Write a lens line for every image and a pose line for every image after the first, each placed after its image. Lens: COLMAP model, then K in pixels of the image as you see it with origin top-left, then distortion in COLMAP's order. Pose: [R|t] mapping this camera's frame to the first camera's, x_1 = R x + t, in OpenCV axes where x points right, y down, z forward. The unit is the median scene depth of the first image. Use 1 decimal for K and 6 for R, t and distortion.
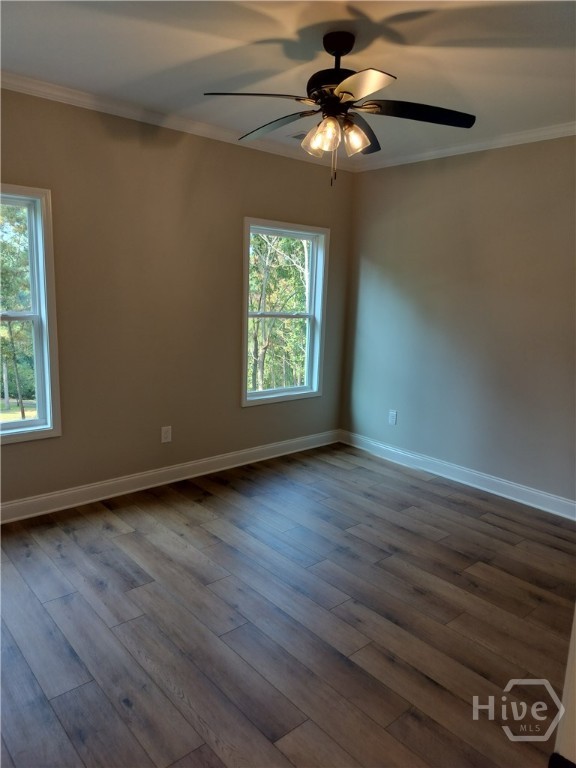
lens RADIAL K [[540.4, 0, 288.0], [0, 540.4, 384.0], [0, 0, 1]] dist [0.066541, -0.067166]
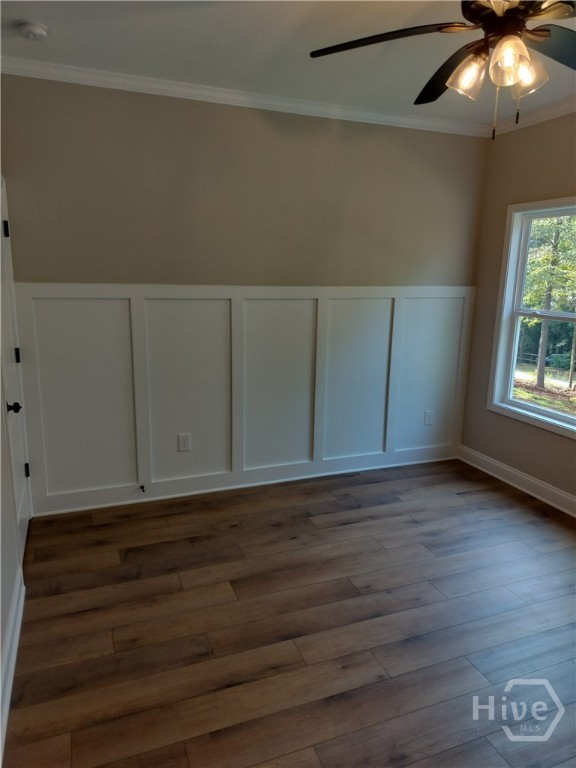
lens RADIAL K [[540.4, 0, 288.0], [0, 540.4, 384.0], [0, 0, 1]] dist [0.066541, -0.067166]
pose [[-0.330586, 0.157728, -0.930502, 0.966325], [-0.205302, 0.950307, 0.234025, -0.187658], [0.921175, 0.268399, -0.281776, 1.130299]]
